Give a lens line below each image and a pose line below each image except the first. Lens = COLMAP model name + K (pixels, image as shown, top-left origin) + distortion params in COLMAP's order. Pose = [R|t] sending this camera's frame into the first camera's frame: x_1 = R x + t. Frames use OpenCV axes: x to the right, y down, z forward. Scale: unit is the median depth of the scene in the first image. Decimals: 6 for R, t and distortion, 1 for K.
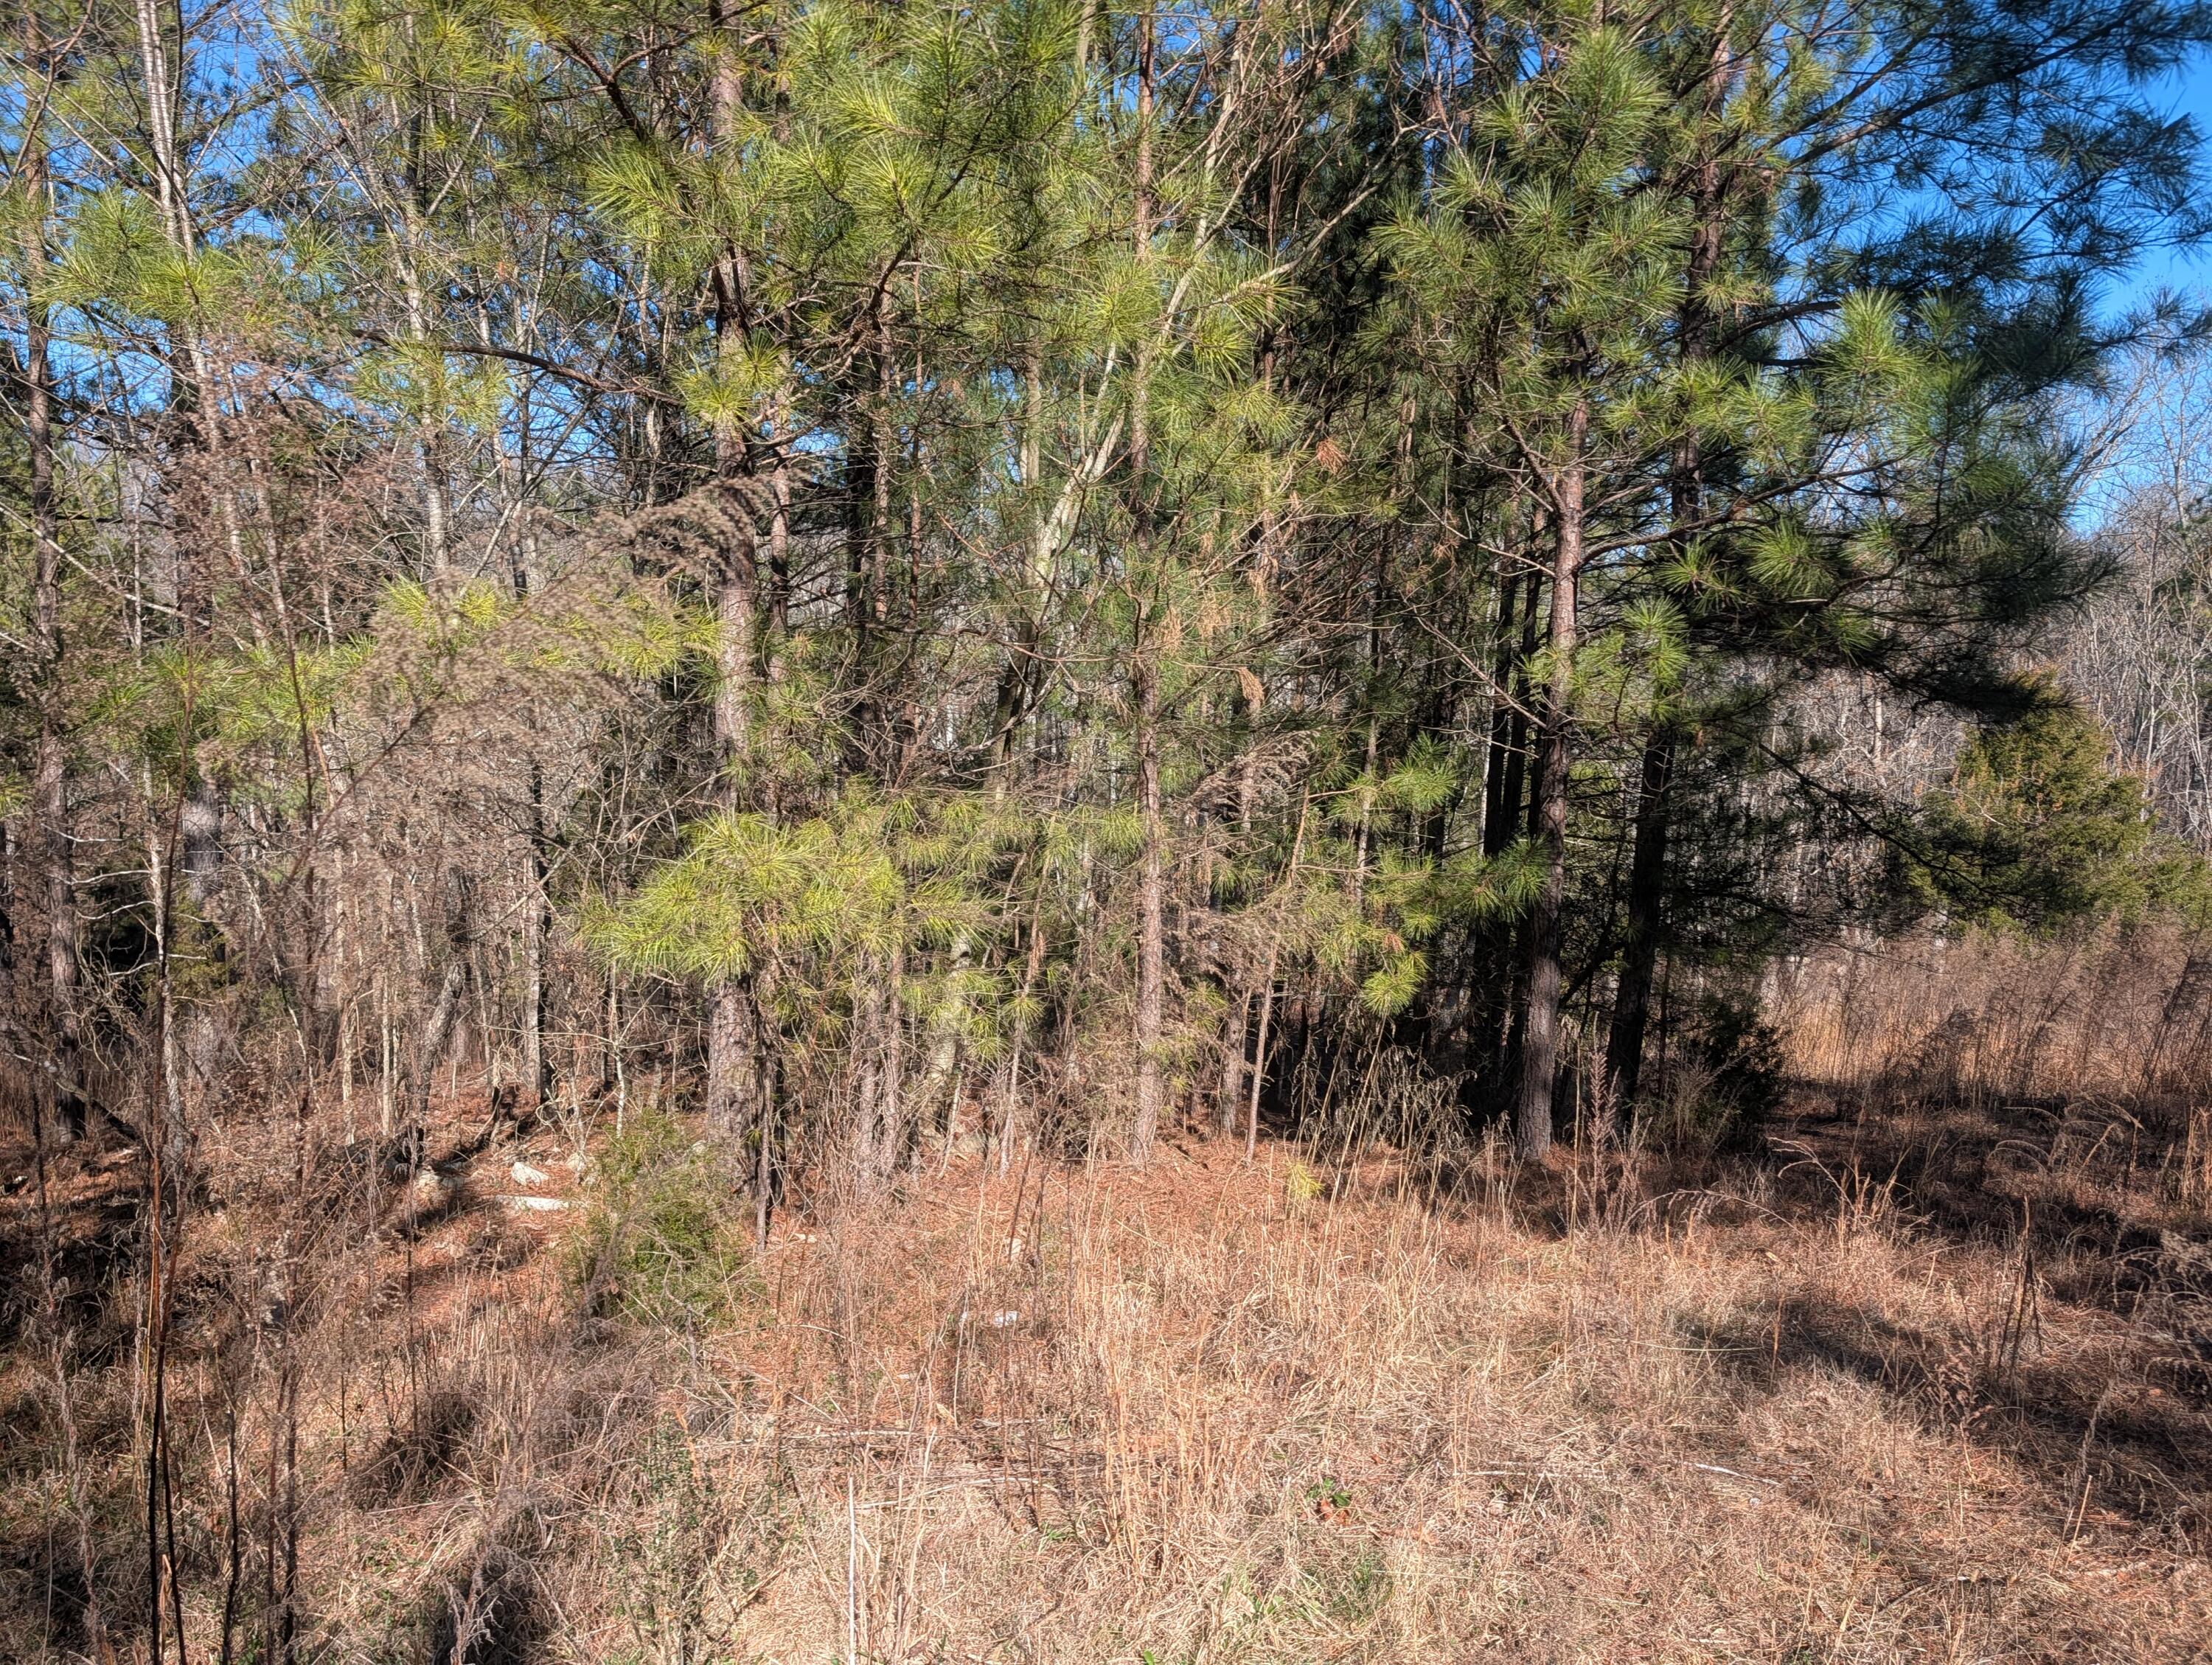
lens RADIAL K [[1532.7, 0, 1107.9], [0, 1532.7, 766.5], [0, 0, 1]] dist [0.000893, -0.049881]
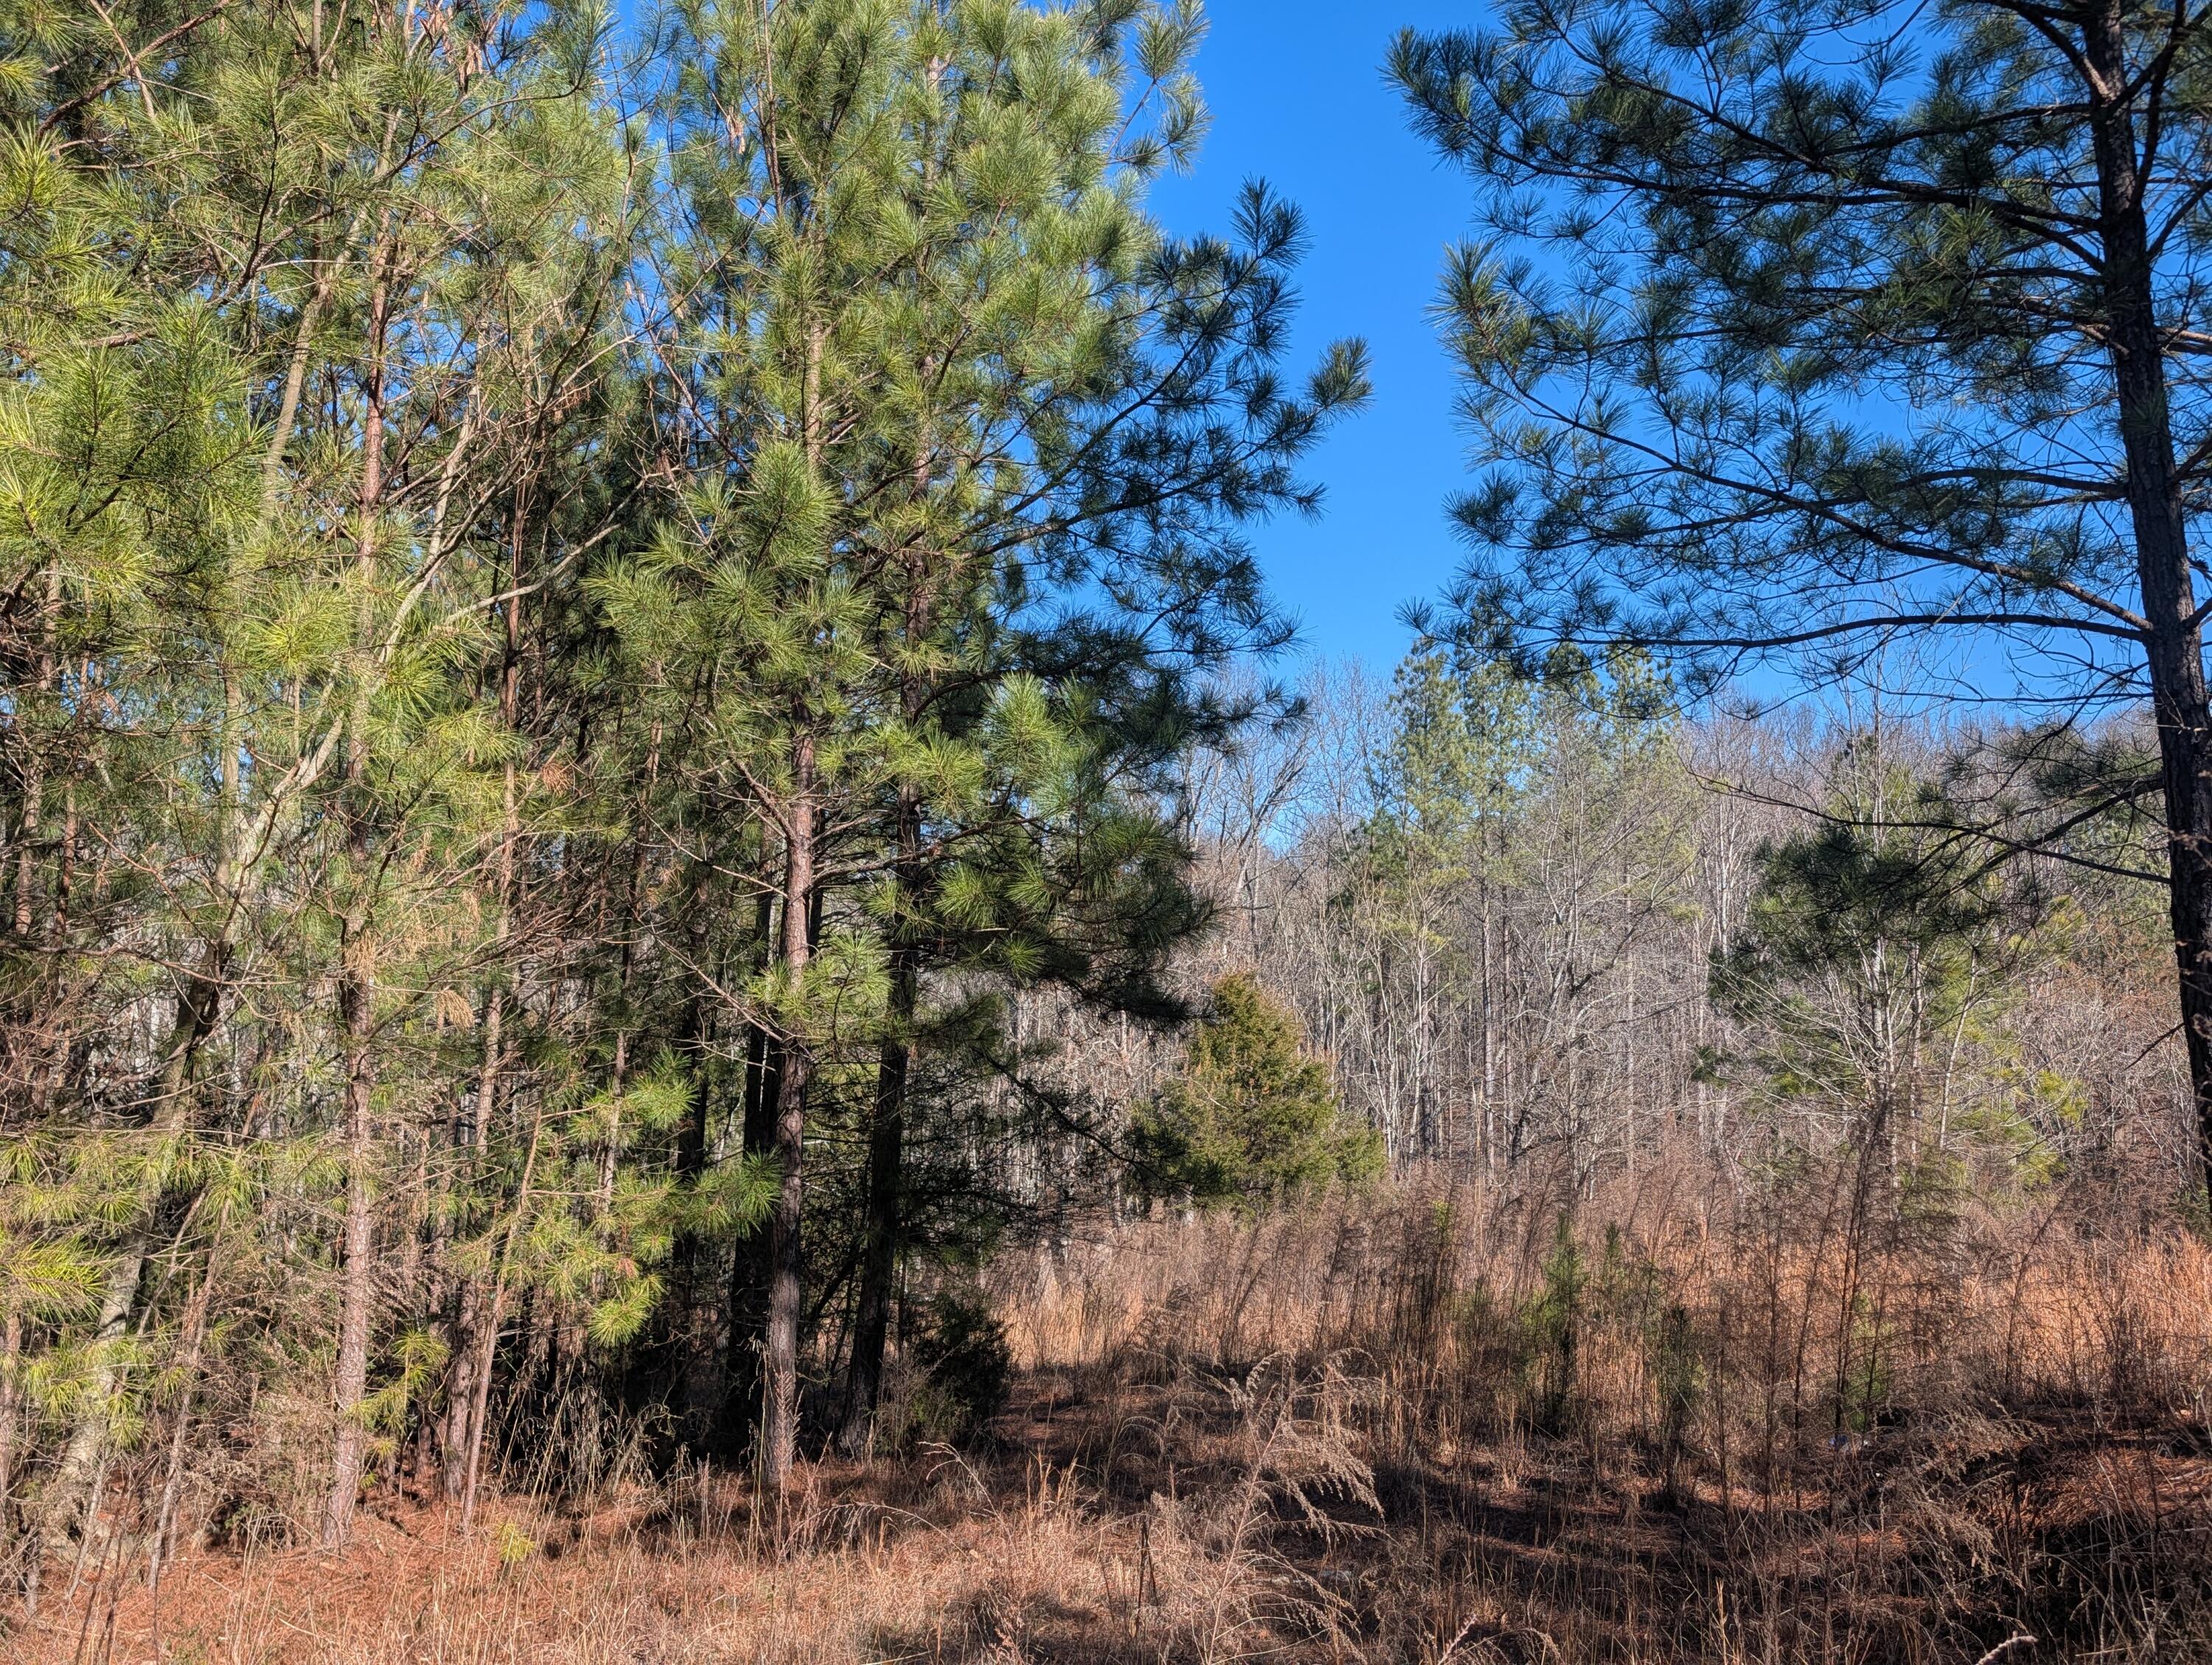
lens RADIAL K [[1571.3, 0, 1140.0], [0, 1571.3, 788.4], [0, 0, 1]] dist [0.034755, -0.050076]
pose [[0.910984, 0.043205, 0.410172, 0.064609], [0.023624, 0.987399, -0.156476, -0.022919], [-0.411764, 0.152237, 0.898484, -0.092634]]
